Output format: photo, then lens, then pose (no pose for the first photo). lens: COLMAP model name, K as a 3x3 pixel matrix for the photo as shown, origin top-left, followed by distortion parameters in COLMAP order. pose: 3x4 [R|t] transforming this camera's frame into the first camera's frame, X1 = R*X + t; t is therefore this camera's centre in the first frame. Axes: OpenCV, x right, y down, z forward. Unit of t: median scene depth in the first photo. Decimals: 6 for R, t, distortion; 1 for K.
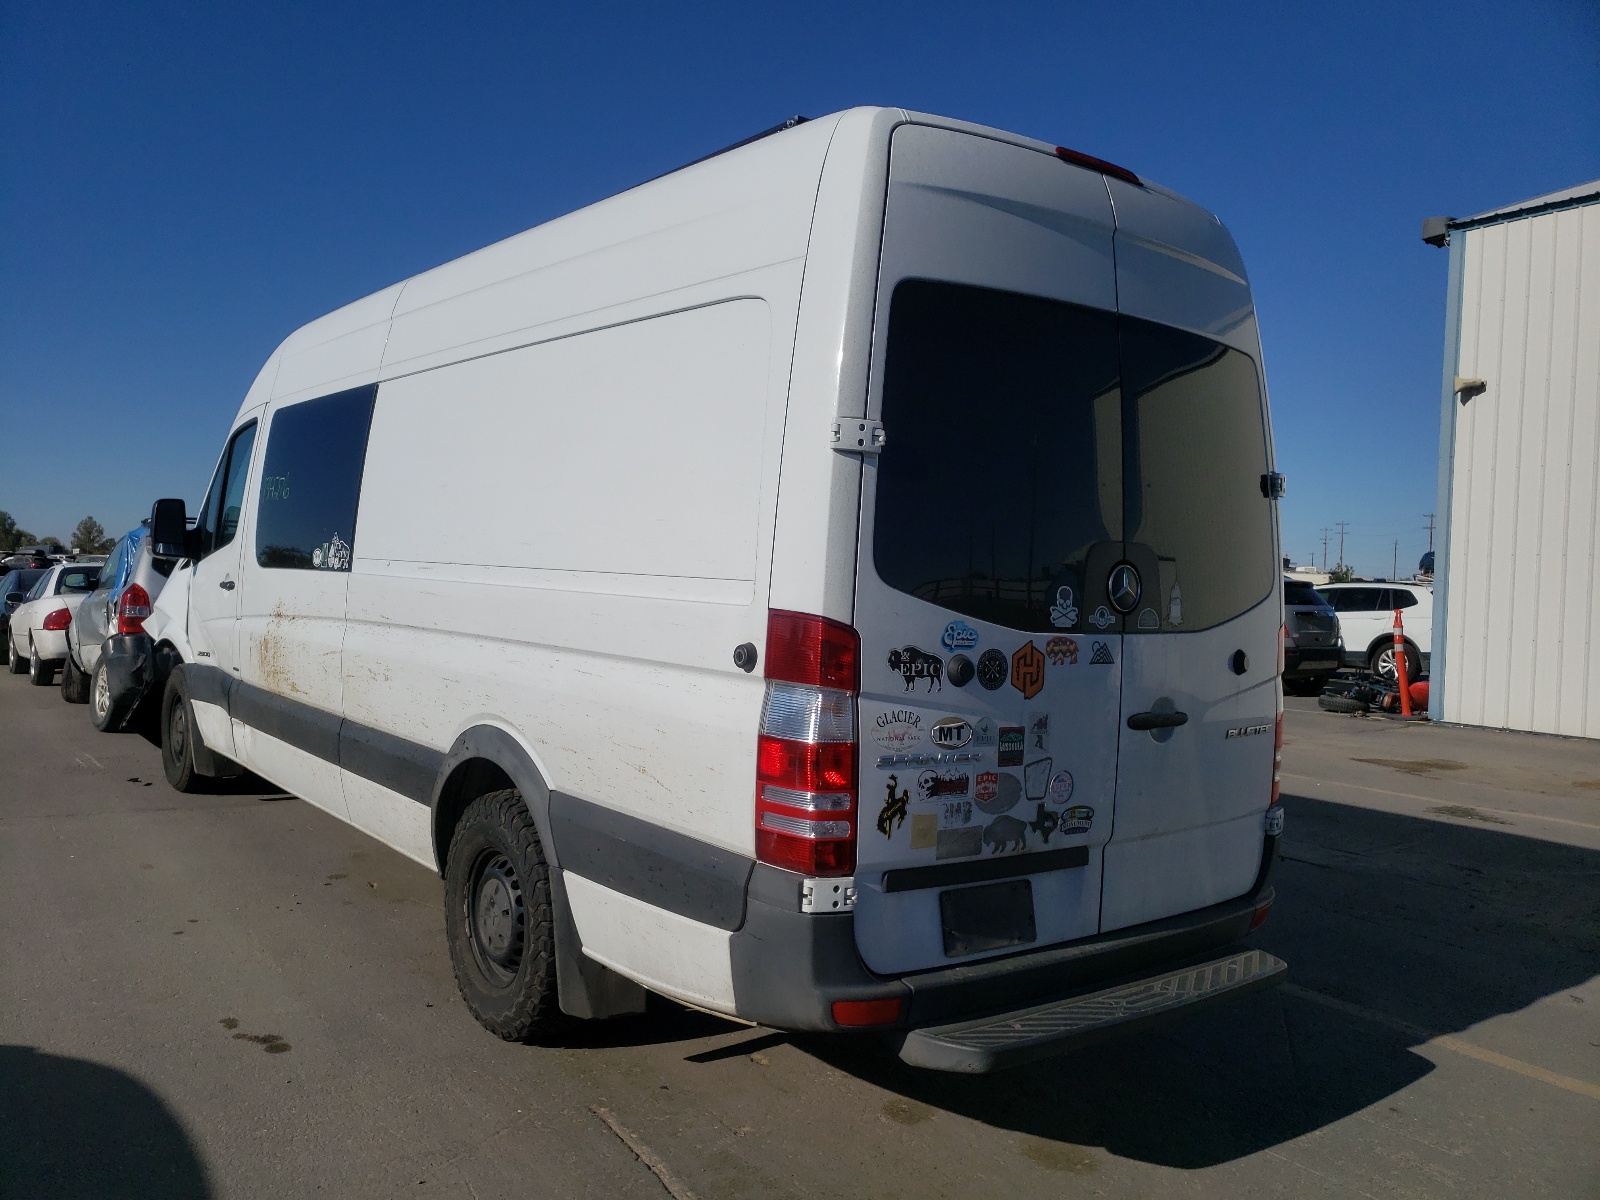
lens RADIAL K [[1241.4, 0, 800.0], [0, 1241.4, 600.0], [0, 0, 1]] dist [0.005619, -0.000119]
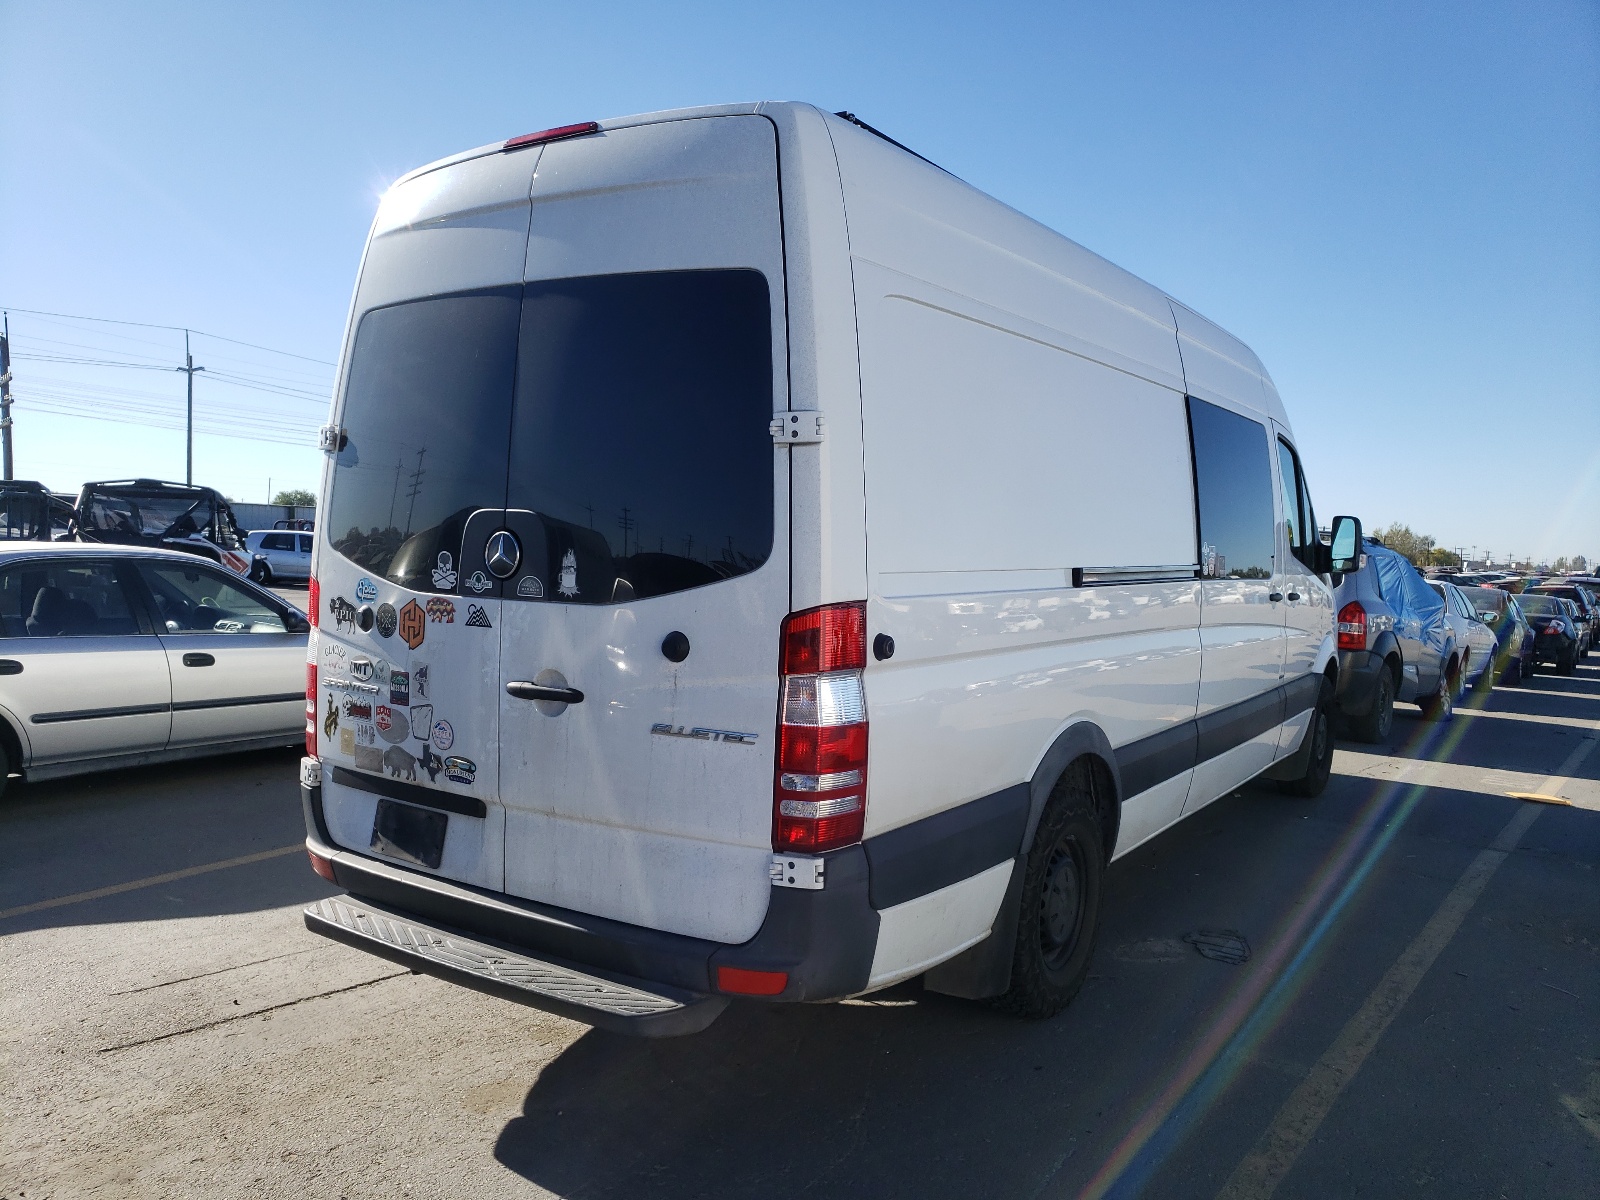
lens RADIAL K [[1226.7, 0, 774.7], [0, 1226.7, 567.1], [0, 0, 1]] dist [0.001343, 0.000932]
pose [[0.363800, 0.010603, -0.931417, 1.348243], [-0.030264, 0.999542, -0.000443, -0.005786], [0.930985, 0.028350, 0.363955, 0.889460]]
